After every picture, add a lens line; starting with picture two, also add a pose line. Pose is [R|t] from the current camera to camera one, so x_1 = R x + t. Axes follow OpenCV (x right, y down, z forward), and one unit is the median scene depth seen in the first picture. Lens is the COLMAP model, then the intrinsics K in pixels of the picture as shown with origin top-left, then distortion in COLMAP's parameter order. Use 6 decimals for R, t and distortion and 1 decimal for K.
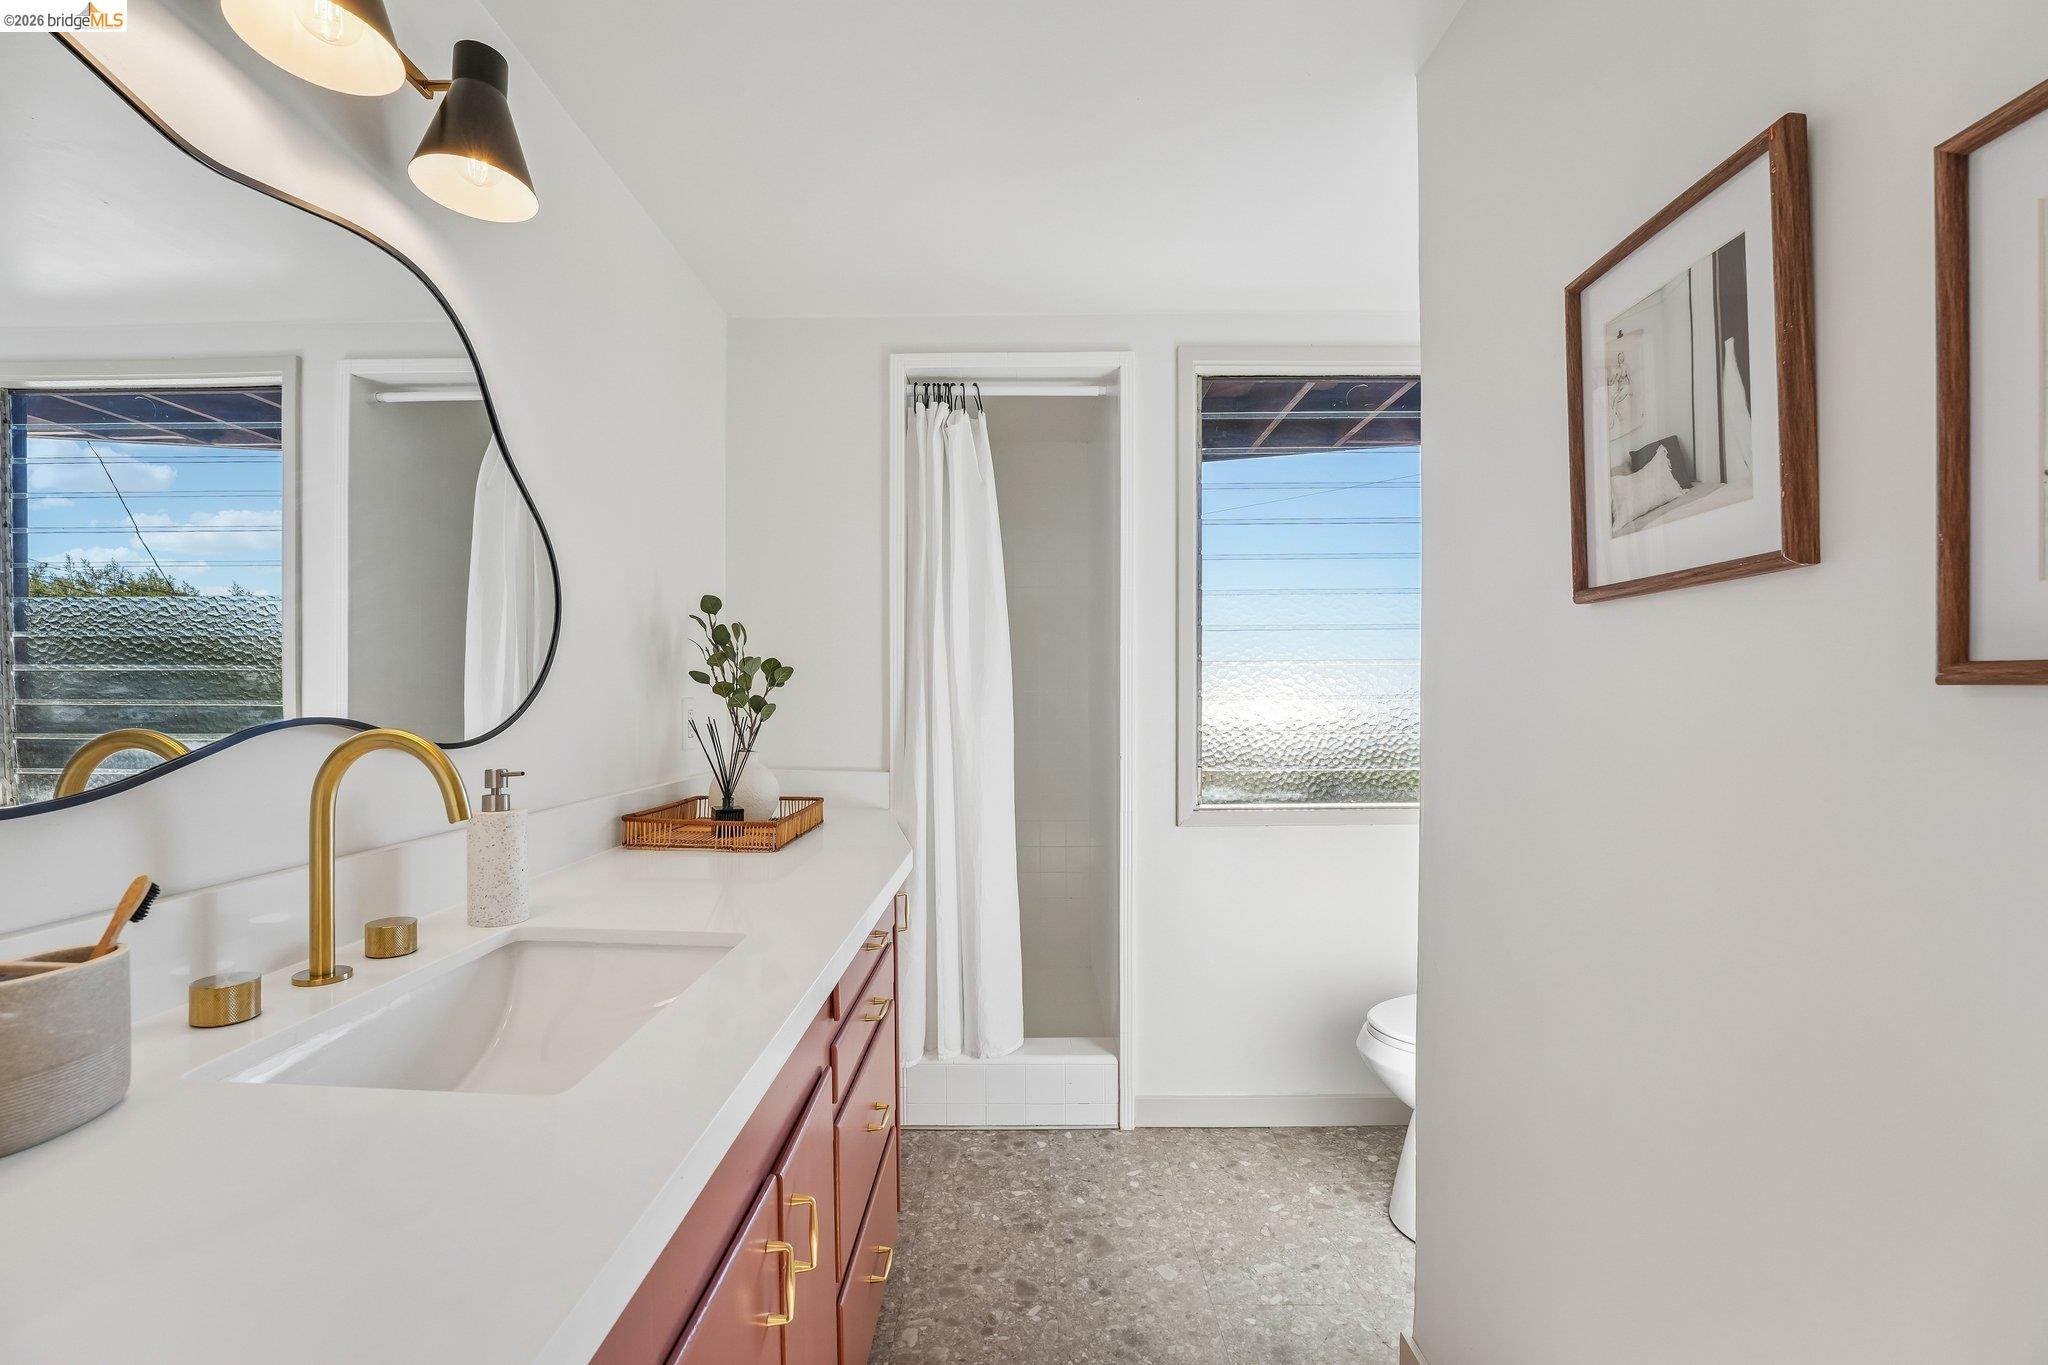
lens RADIAL K [[845.4, 0, 1024.7], [0, 845.4, 705.6], [0, 0, 1]] dist [-0.028039, 0.000646]
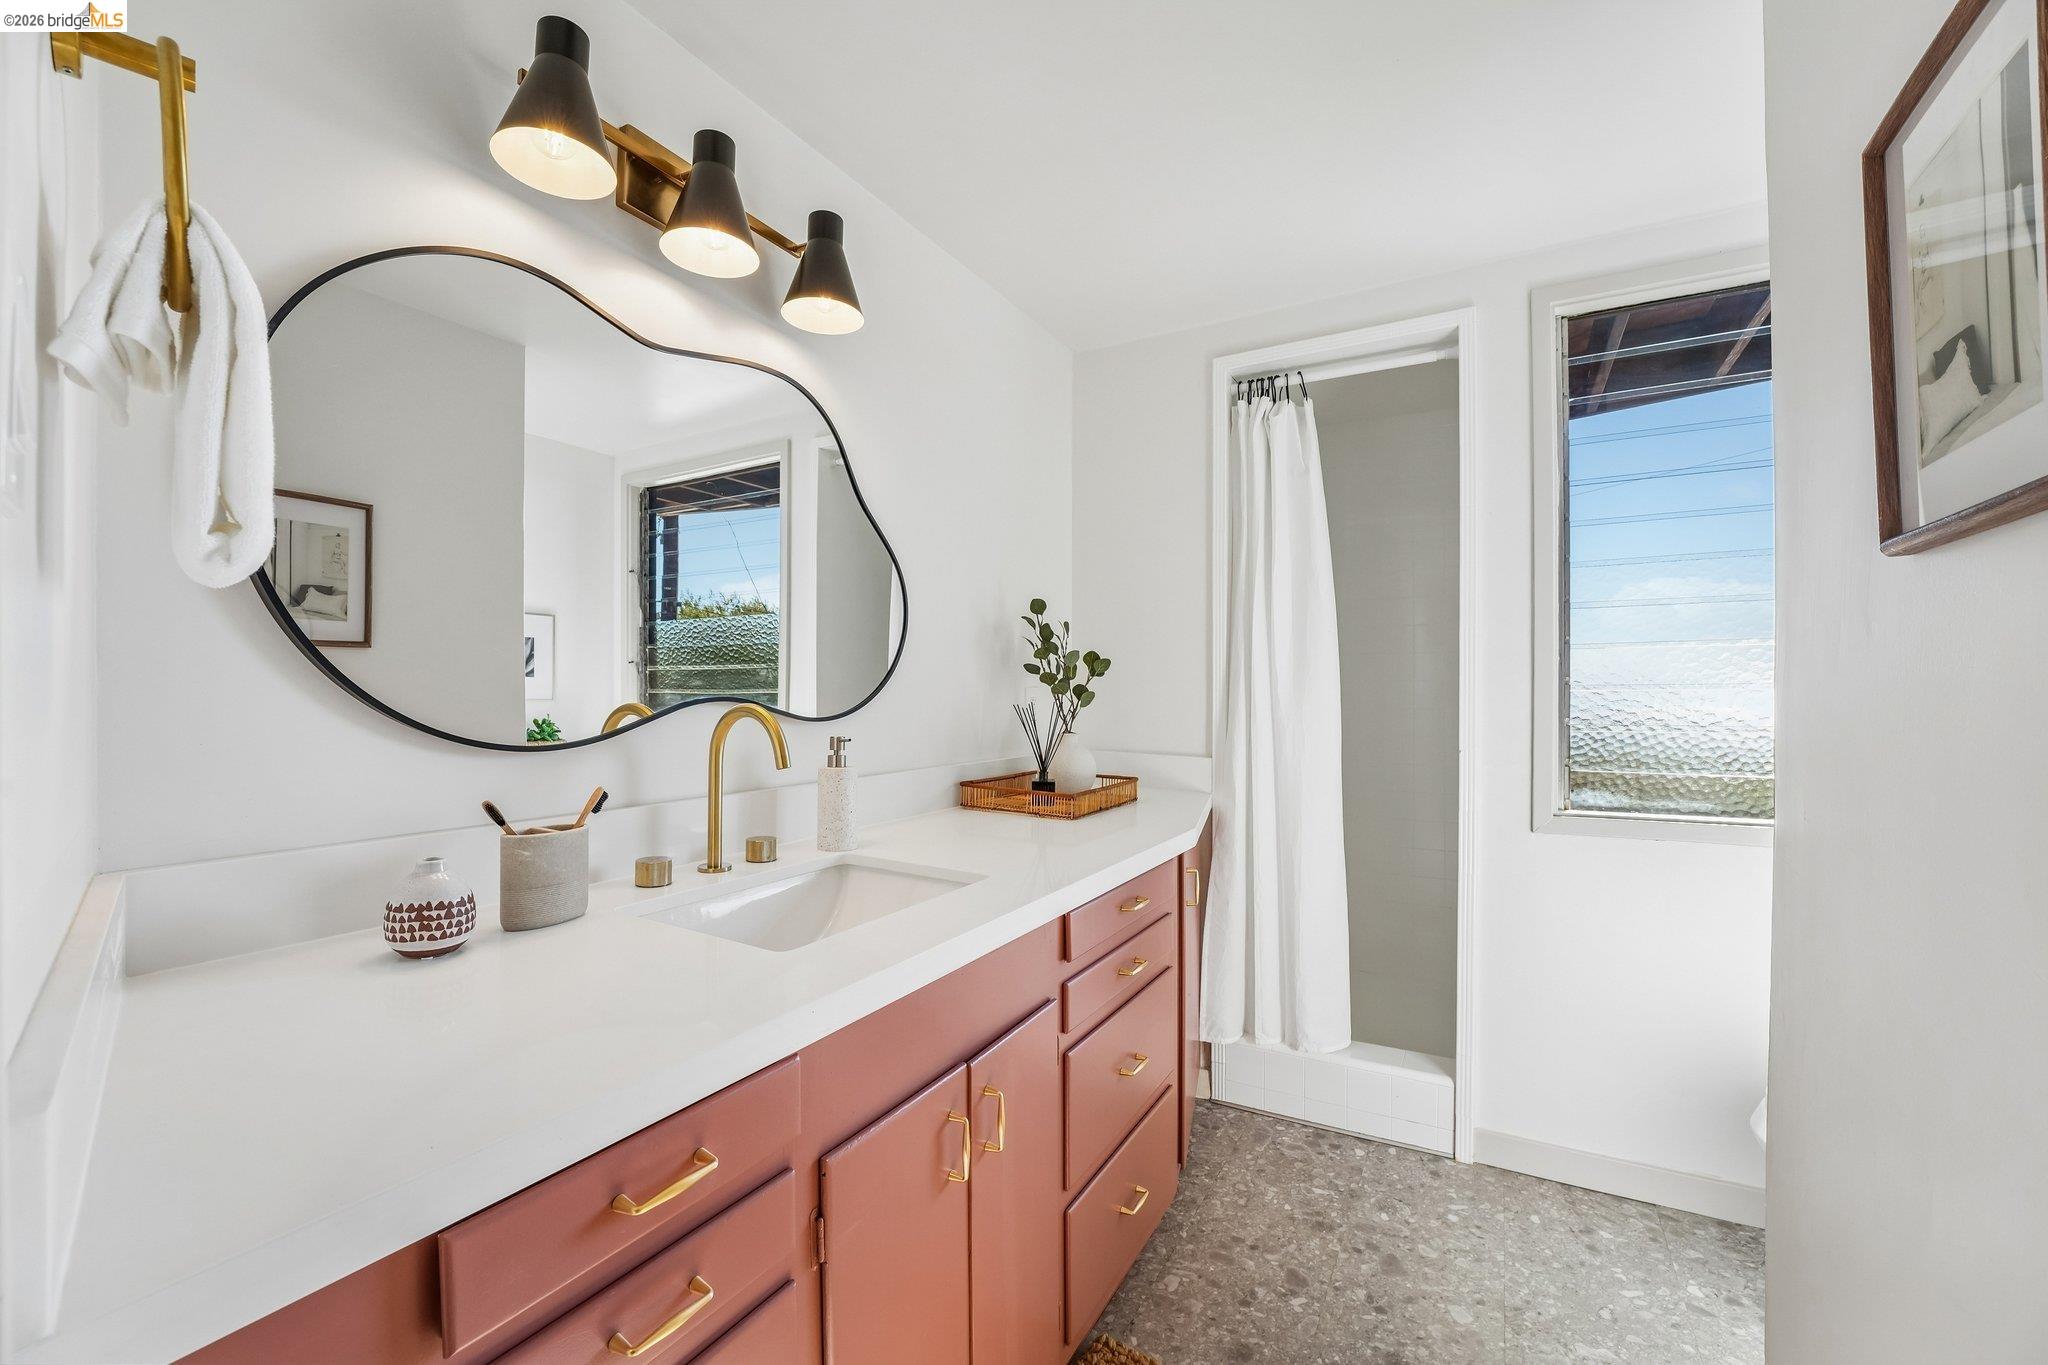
lens RADIAL K [[840.3, 0, 1019.3], [0, 840.3, 689.3], [0, 0, 1]] dist [-0.025958, 0.000660]
pose [[0.868126, -0.000238, -0.496343, 0.174552], [-0.005230, 0.999940, -0.009625, 0.006138], [0.496316, 0.010952, 0.868073, -0.023765]]
